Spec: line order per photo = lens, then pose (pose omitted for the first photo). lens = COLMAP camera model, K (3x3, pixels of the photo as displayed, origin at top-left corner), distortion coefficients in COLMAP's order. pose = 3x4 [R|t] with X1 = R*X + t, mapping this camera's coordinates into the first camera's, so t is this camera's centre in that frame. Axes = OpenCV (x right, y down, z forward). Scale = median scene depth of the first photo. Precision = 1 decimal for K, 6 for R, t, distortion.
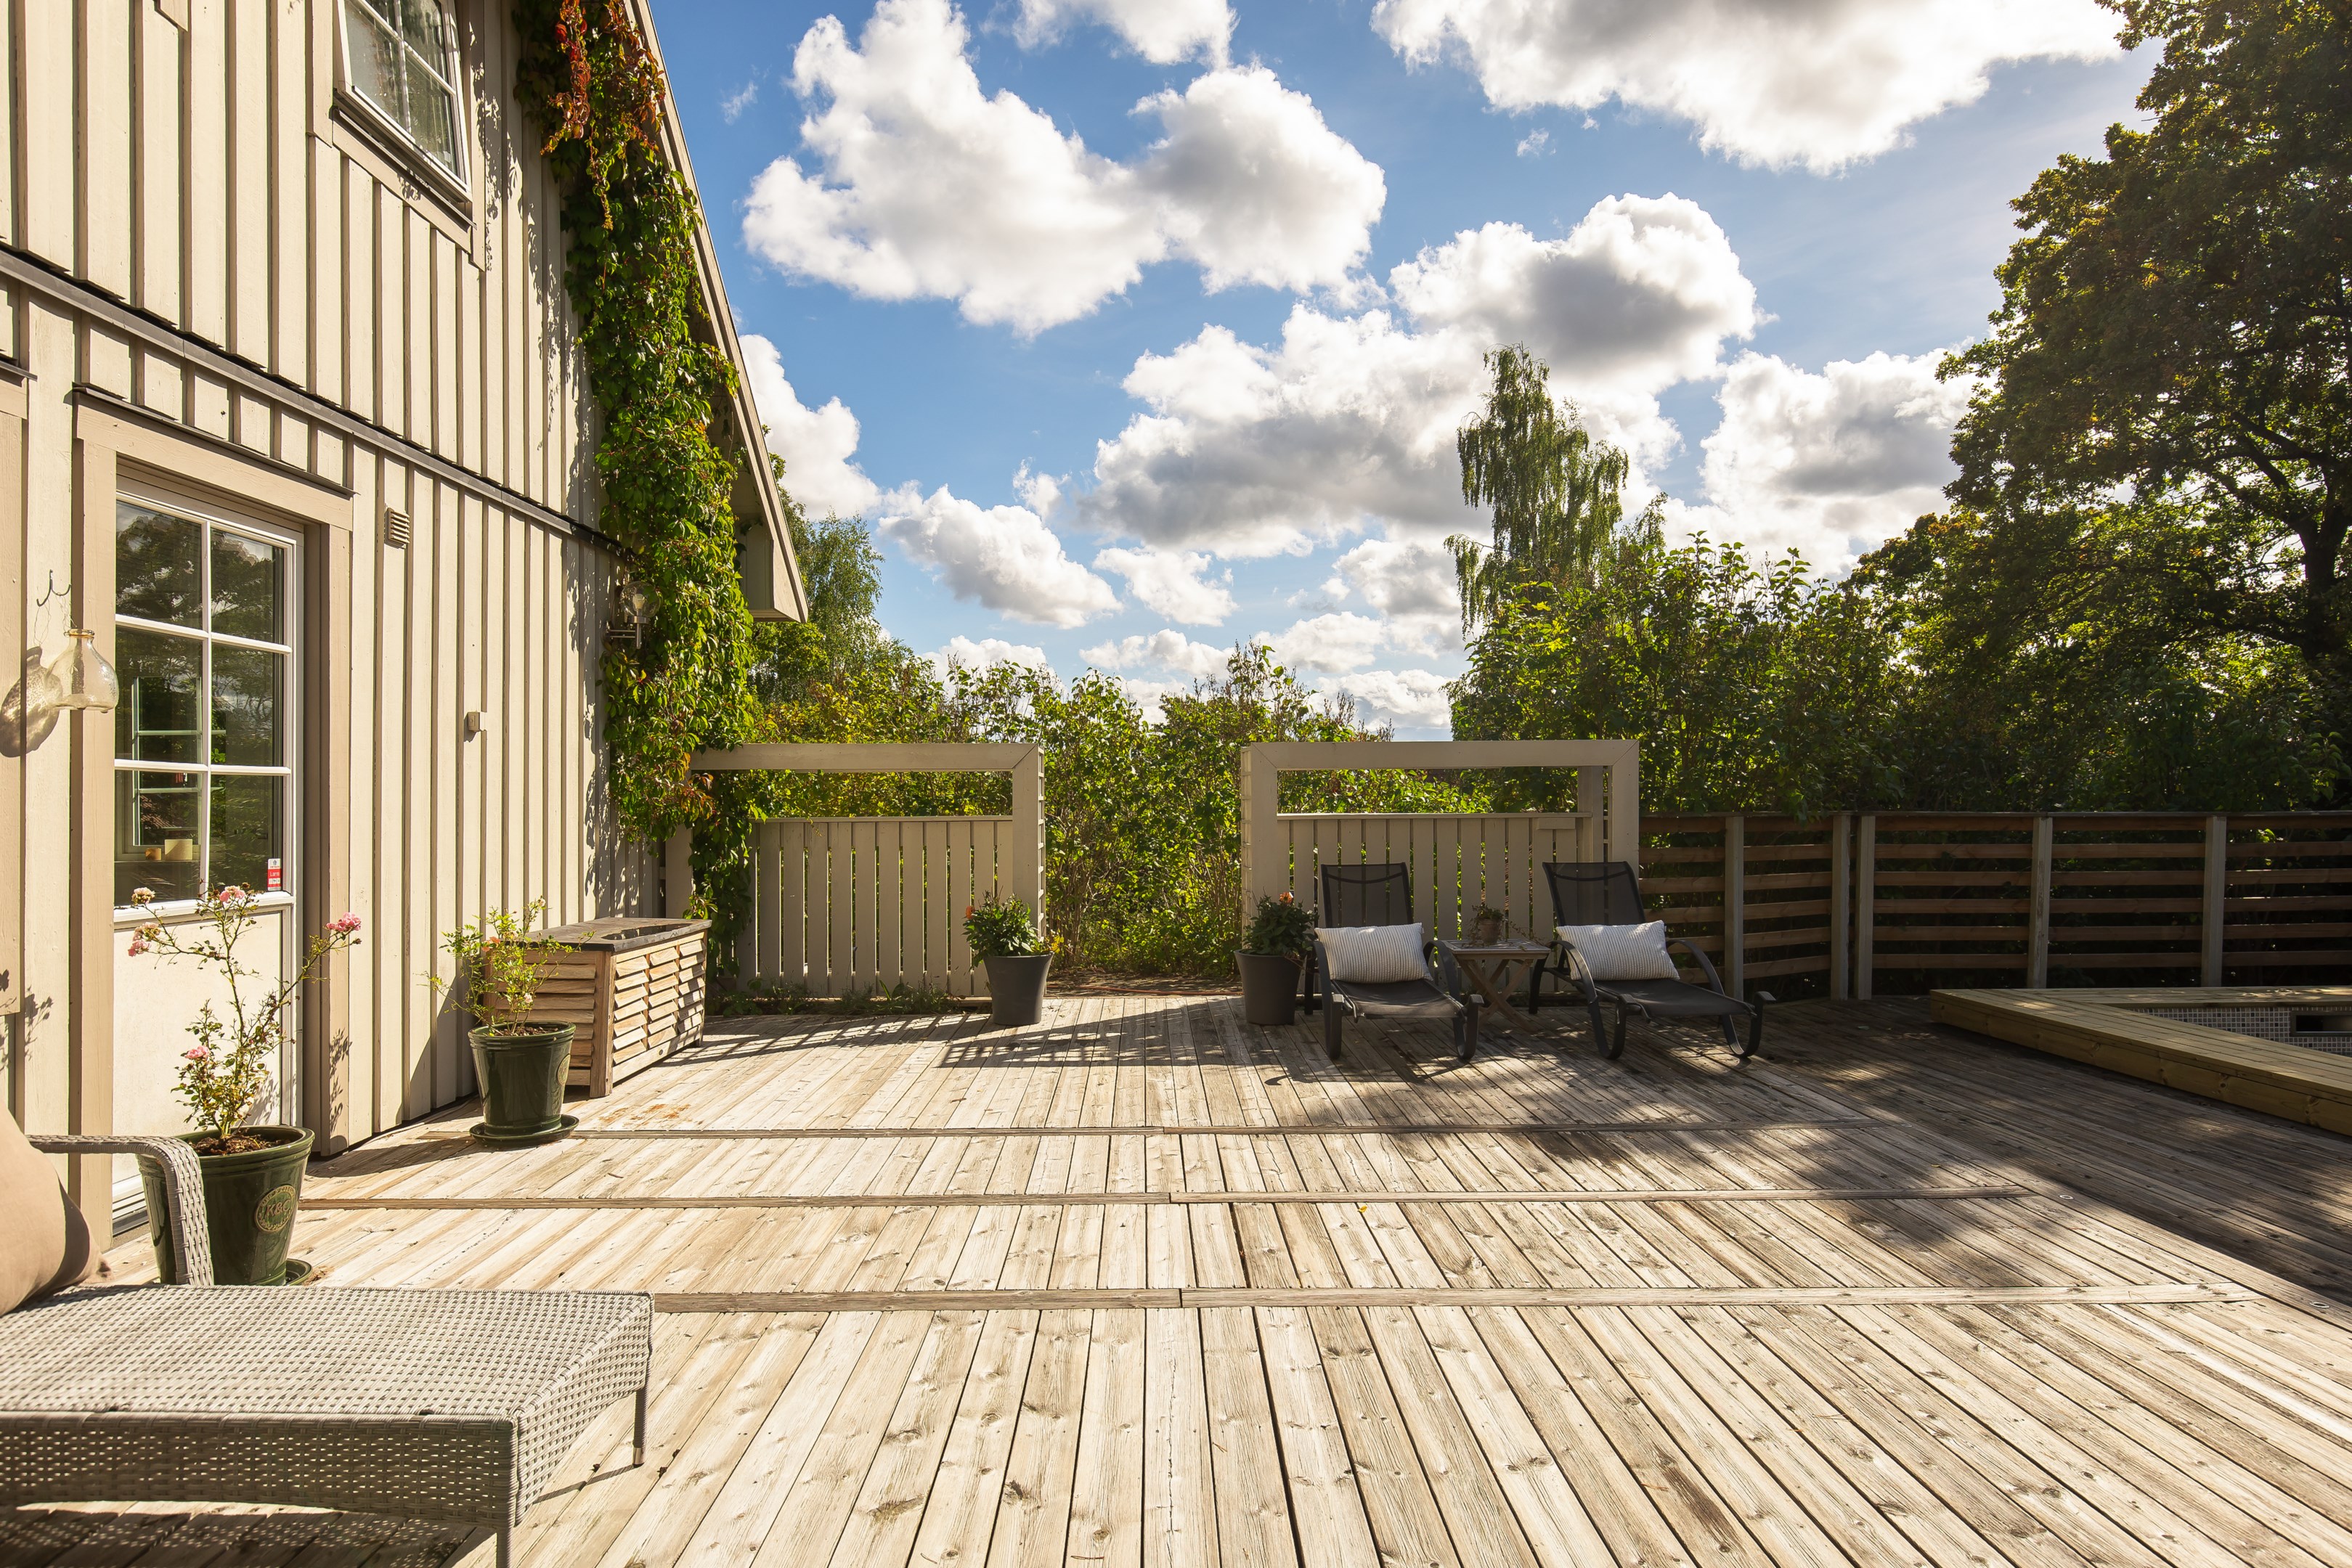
lens RADIAL K [[1407.9, 0, 1171.4], [0, 1407.9, 788.4], [0, 0, 1]] dist [-0.000770, 0.000182]
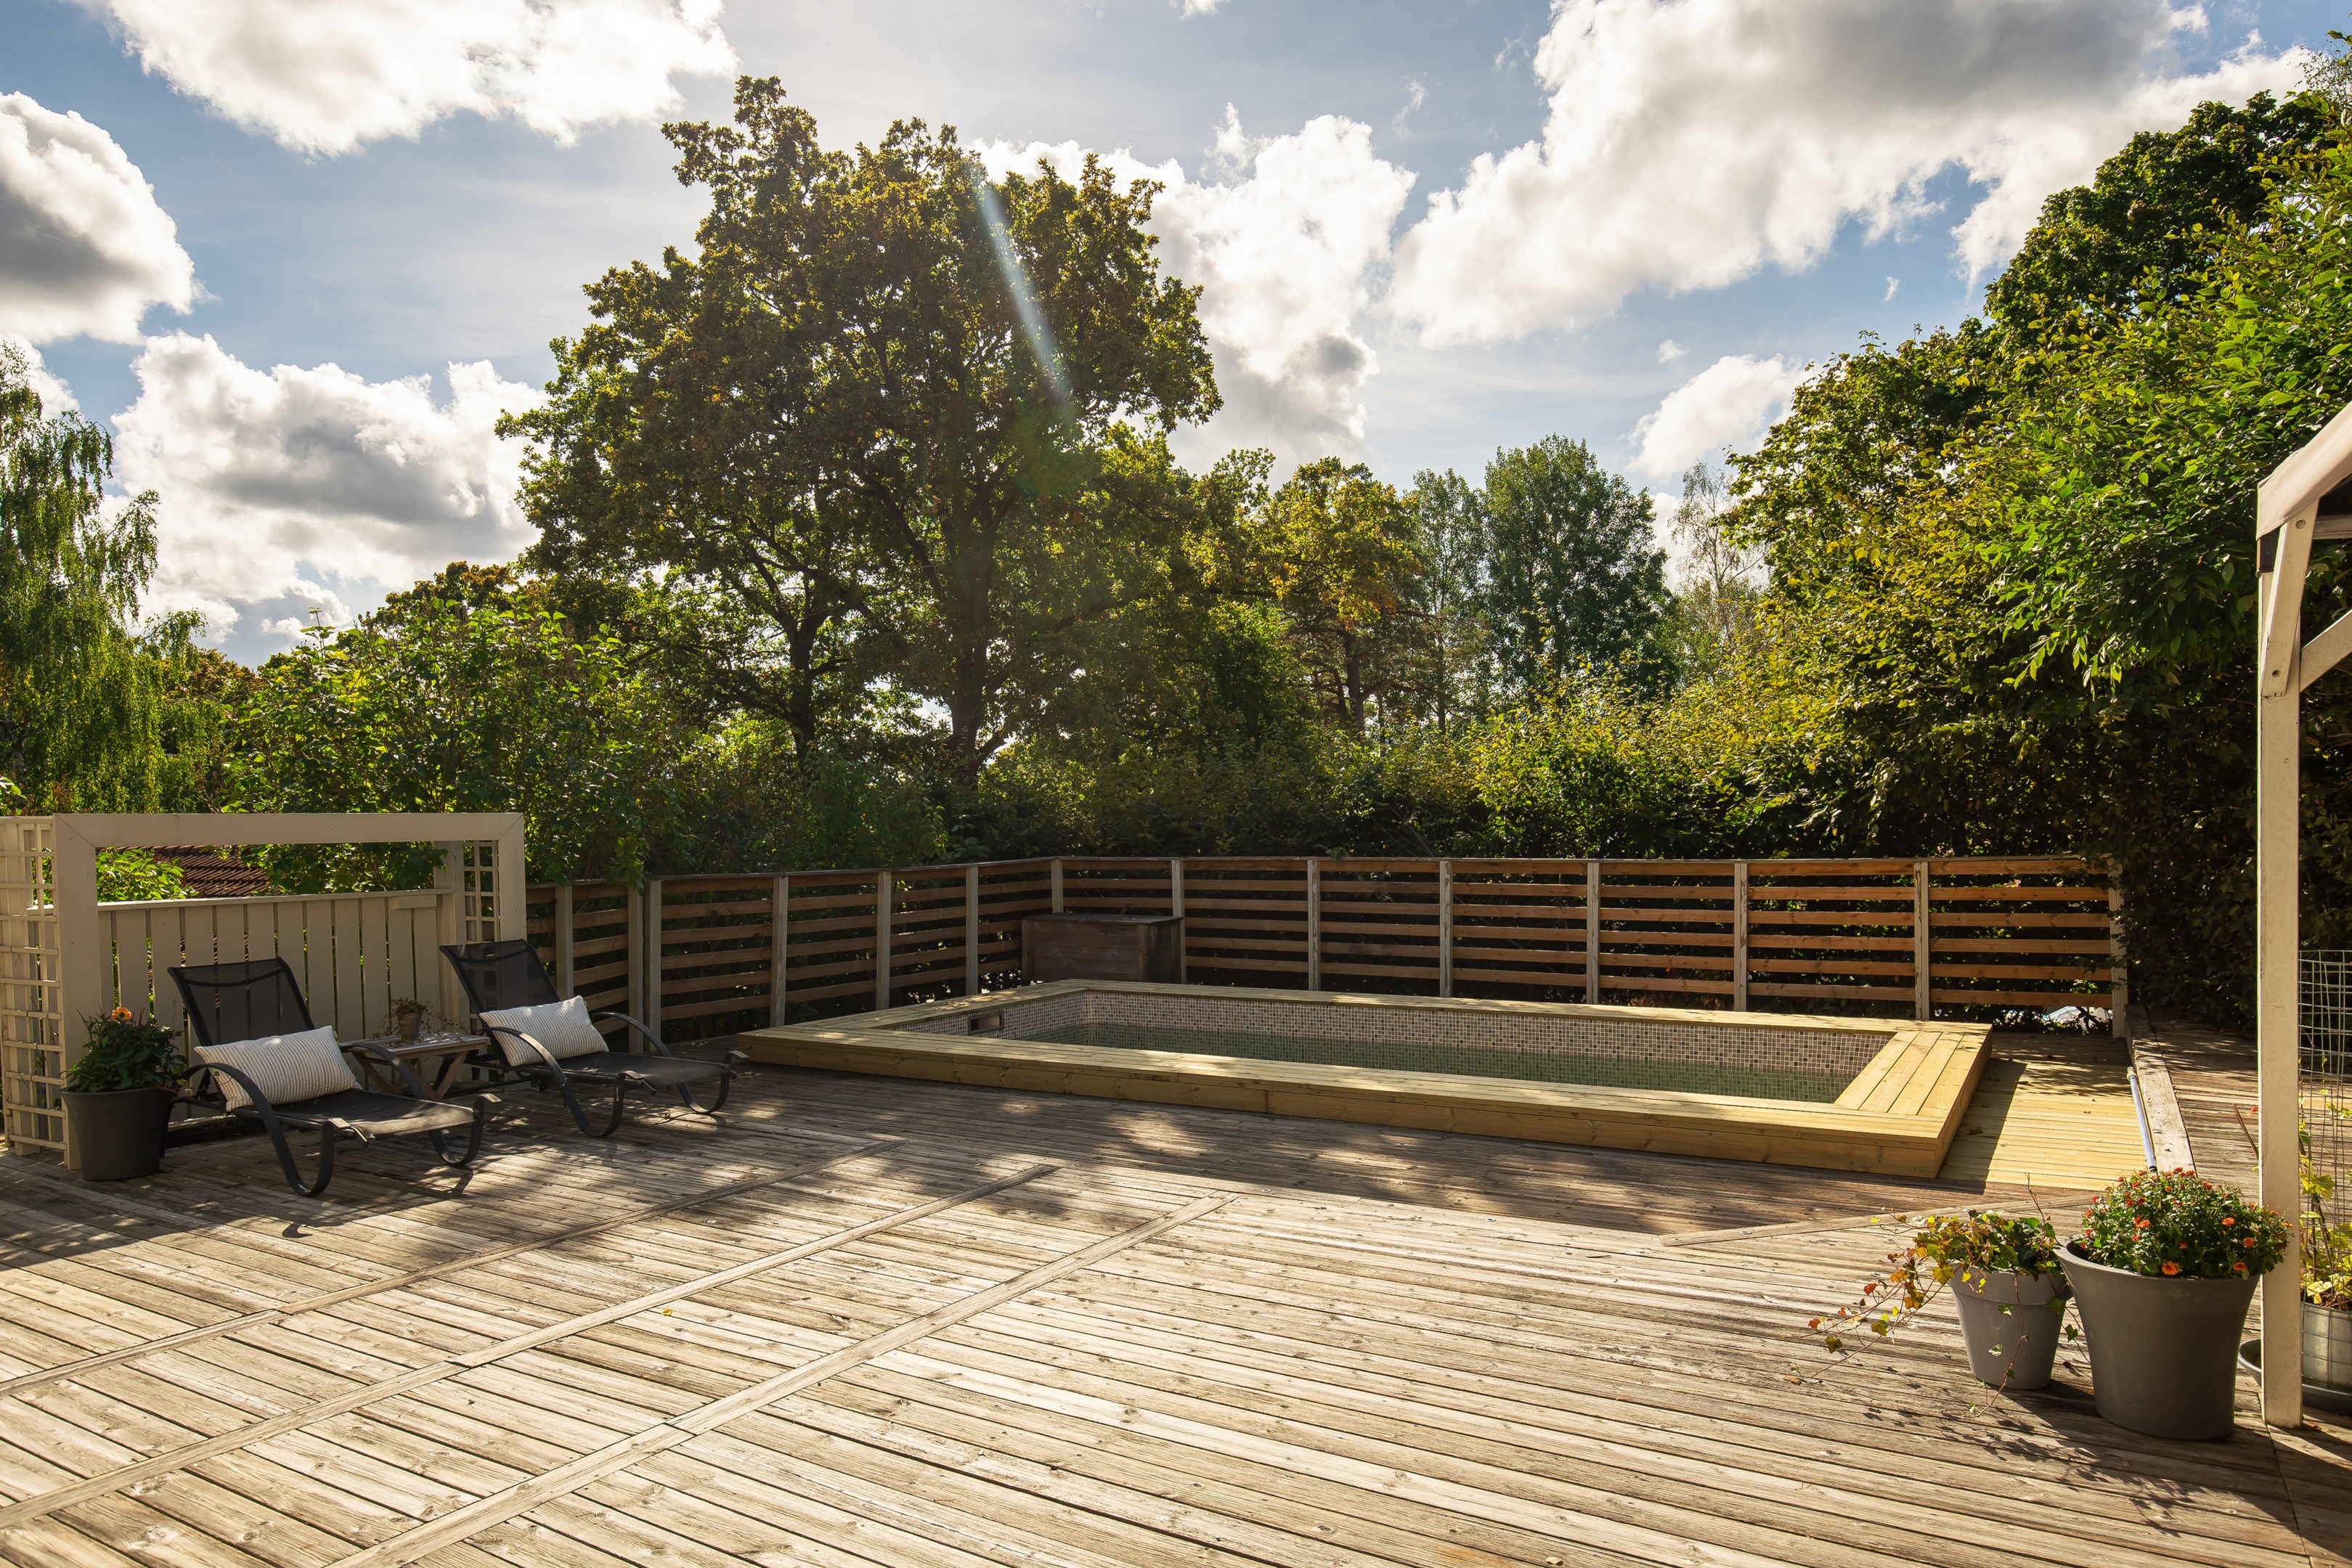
lens RADIAL K [[1467.1, 0, 1163.6], [0, 1467.1, 875.2], [0, 0, 1]] dist [-0.000306, -0.003375]
pose [[0.551177, -0.029503, 0.833867, -0.224927], [0.005785, 0.999486, 0.031539, -0.017442], [-0.834368, -0.012560, 0.551064, 0.059747]]
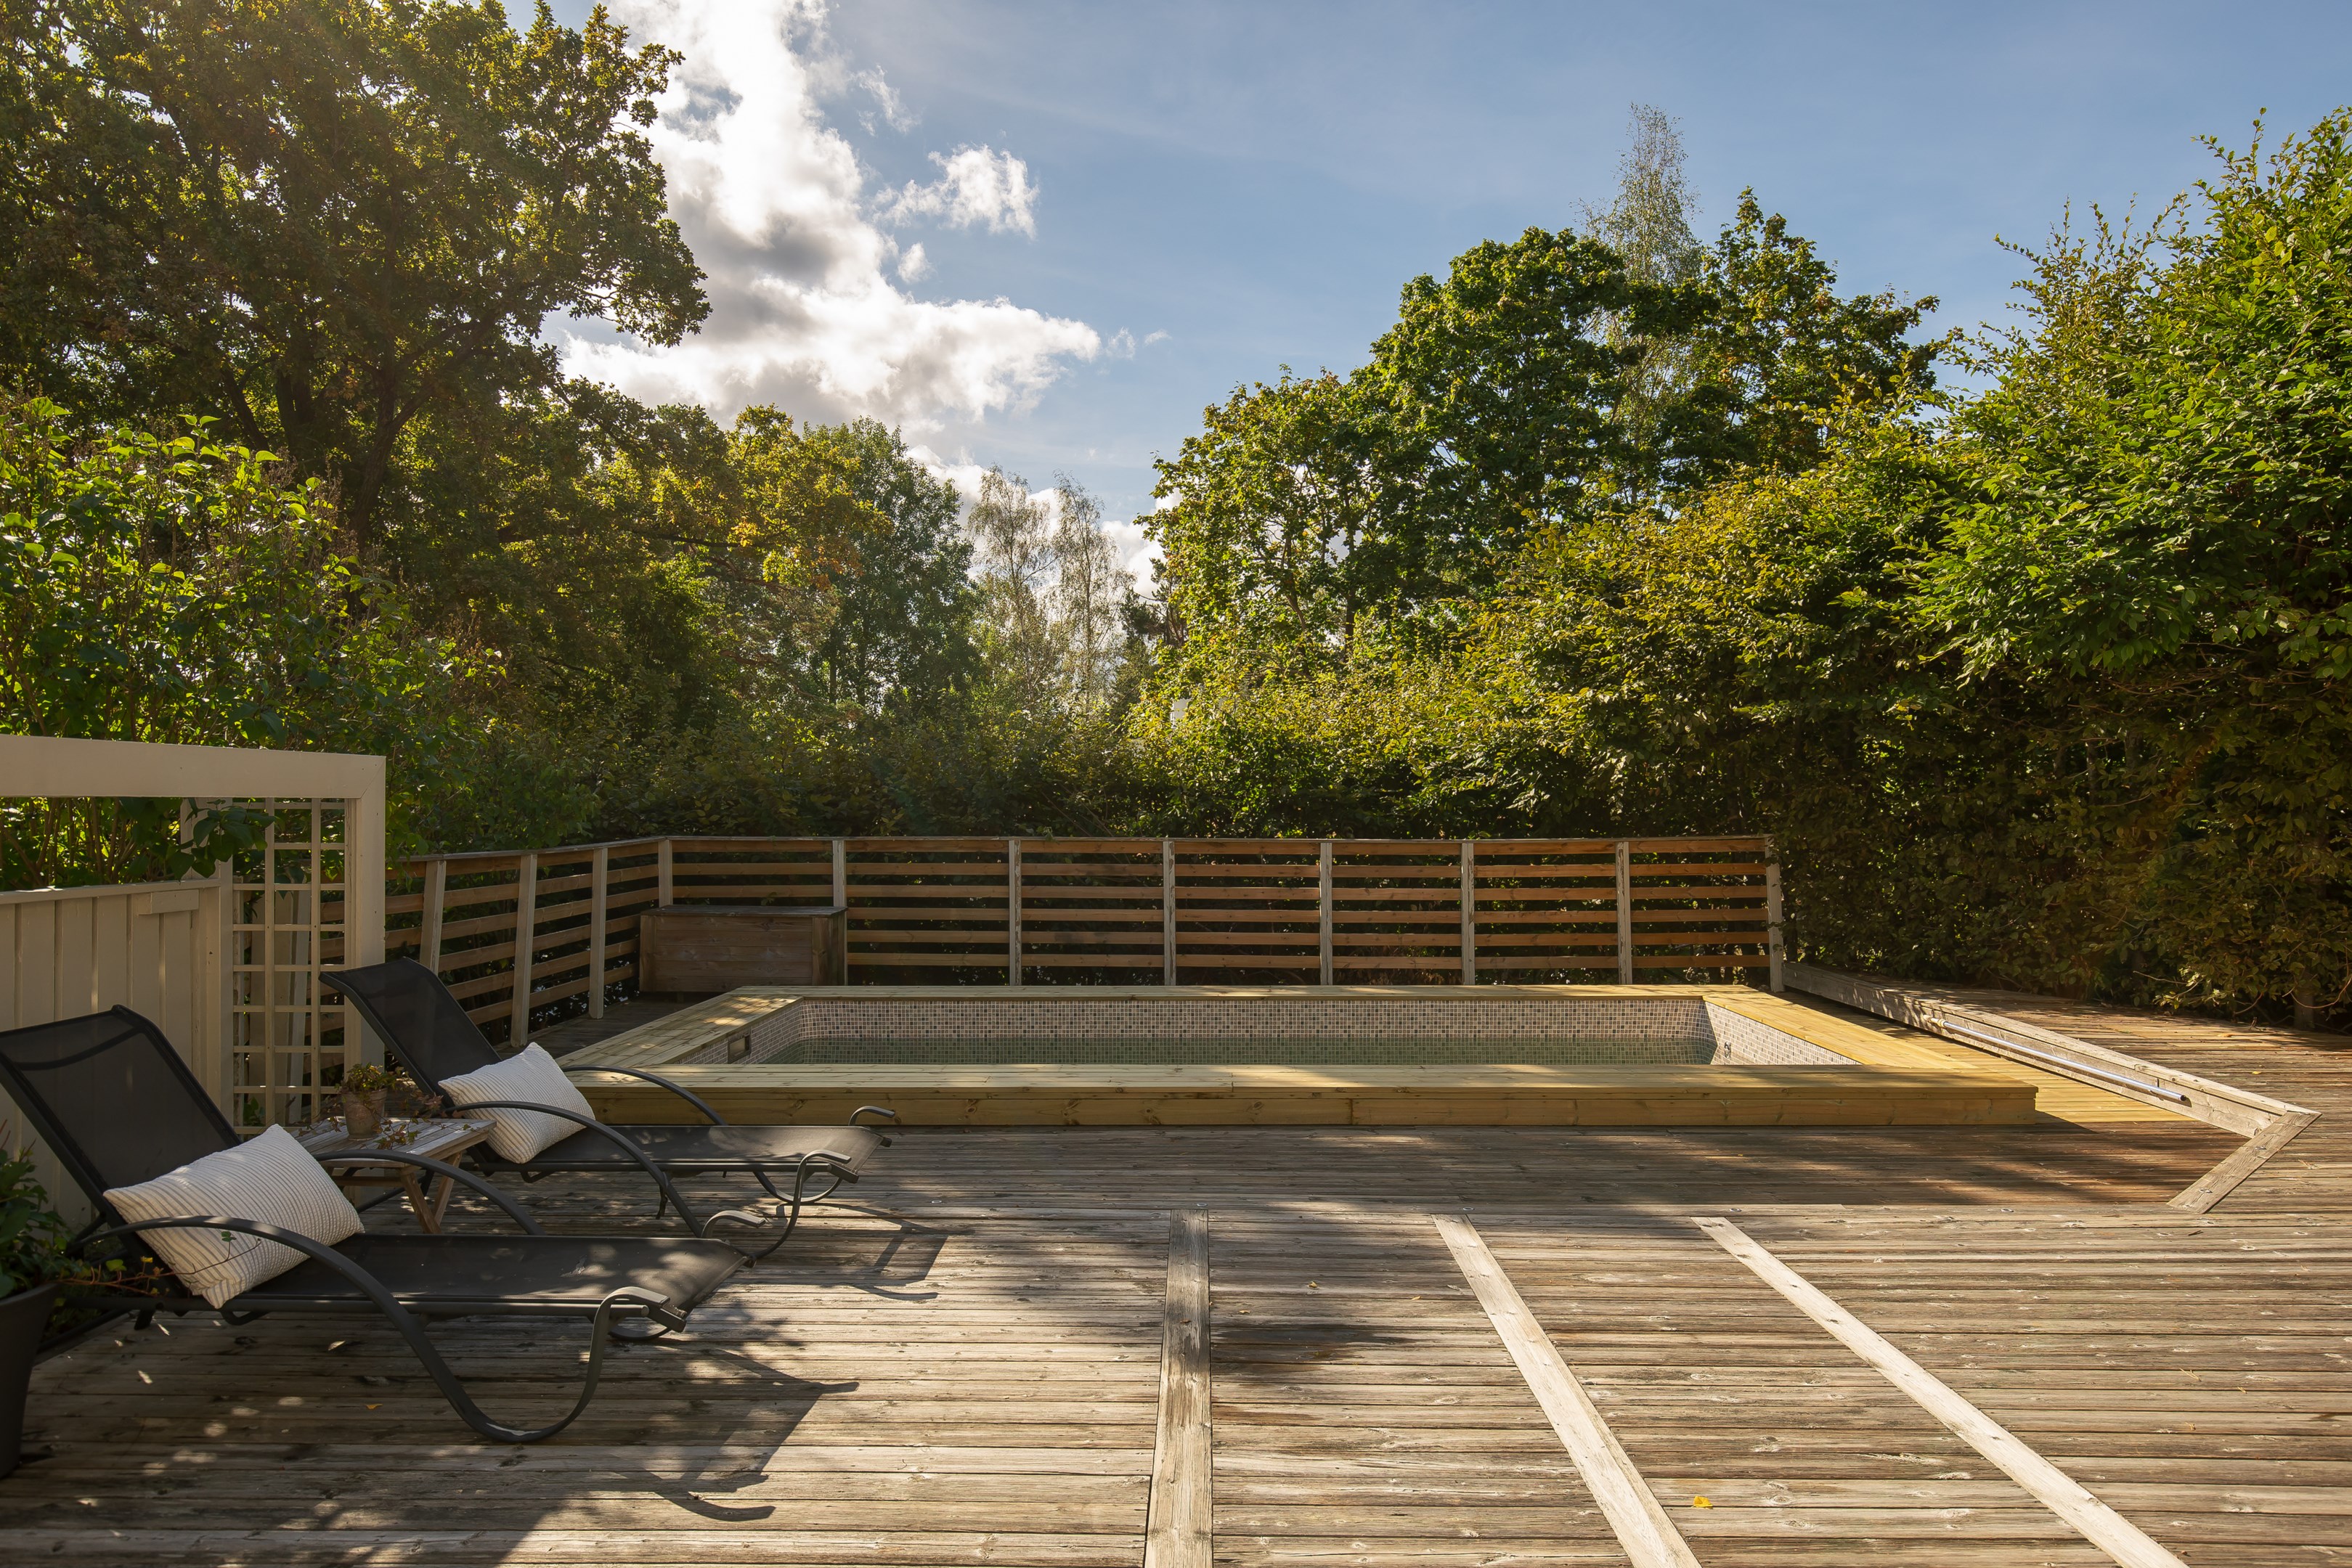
lens RADIAL K [[1485.9, 0, 1175.3], [0, 1485.9, 792.7], [0, 0, 1]] dist [-0.000437, 0.004232]
pose [[0.041690, 0.014945, 0.999019, -0.247689], [-0.006599, 0.999870, -0.014682, -0.009859], [-0.999109, -0.005980, 0.041784, 0.522904]]
